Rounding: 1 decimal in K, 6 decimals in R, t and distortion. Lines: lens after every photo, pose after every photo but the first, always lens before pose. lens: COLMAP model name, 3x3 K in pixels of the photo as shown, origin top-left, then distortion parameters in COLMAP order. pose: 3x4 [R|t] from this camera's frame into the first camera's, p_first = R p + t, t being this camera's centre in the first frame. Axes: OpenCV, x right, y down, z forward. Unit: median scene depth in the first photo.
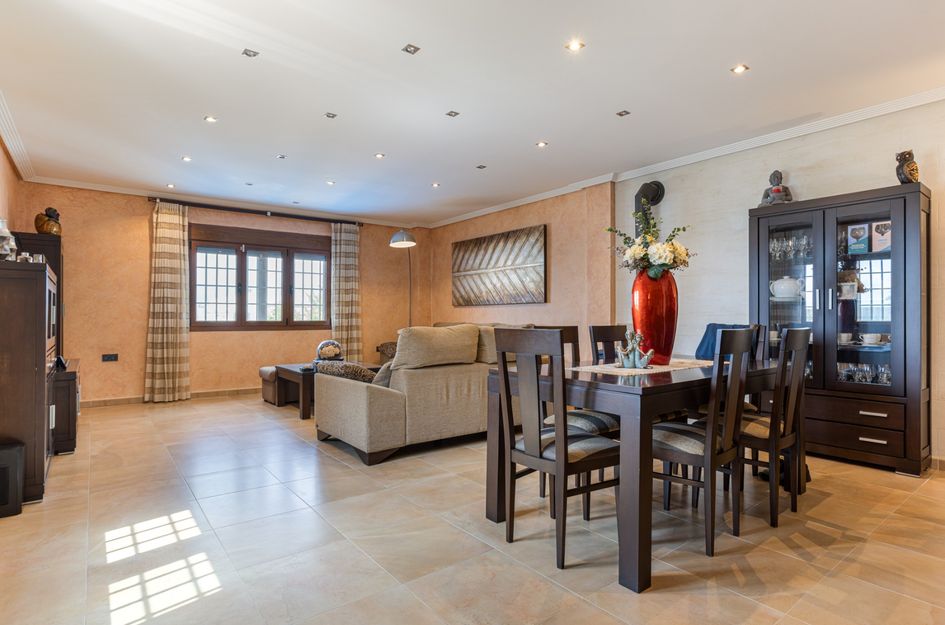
lens RADIAL K [[480.8, 0, 482.8], [0, 480.8, 307.6], [0, 0, 1]] dist [-0.058185, 0.033203]
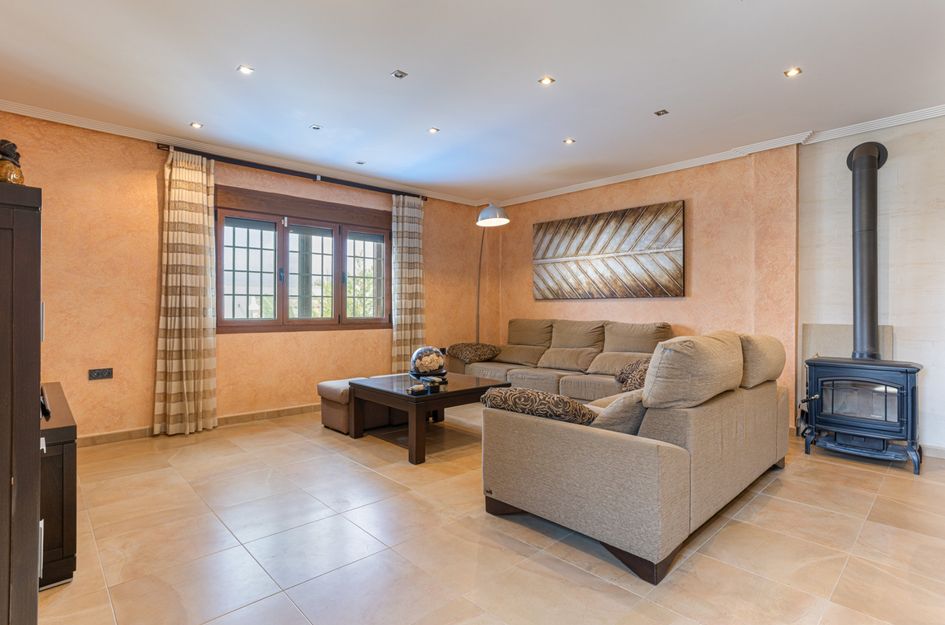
lens RADIAL K [[453.9, 0, 487.0], [0, 453.9, 303.6], [0, 0, 1]] dist [-0.042214, 0.025630]
pose [[0.995019, 0.003150, 0.099634, -0.269980], [-0.004204, 0.999937, 0.010380, -0.004764], [-0.099595, -0.010747, 0.994970, 0.268471]]
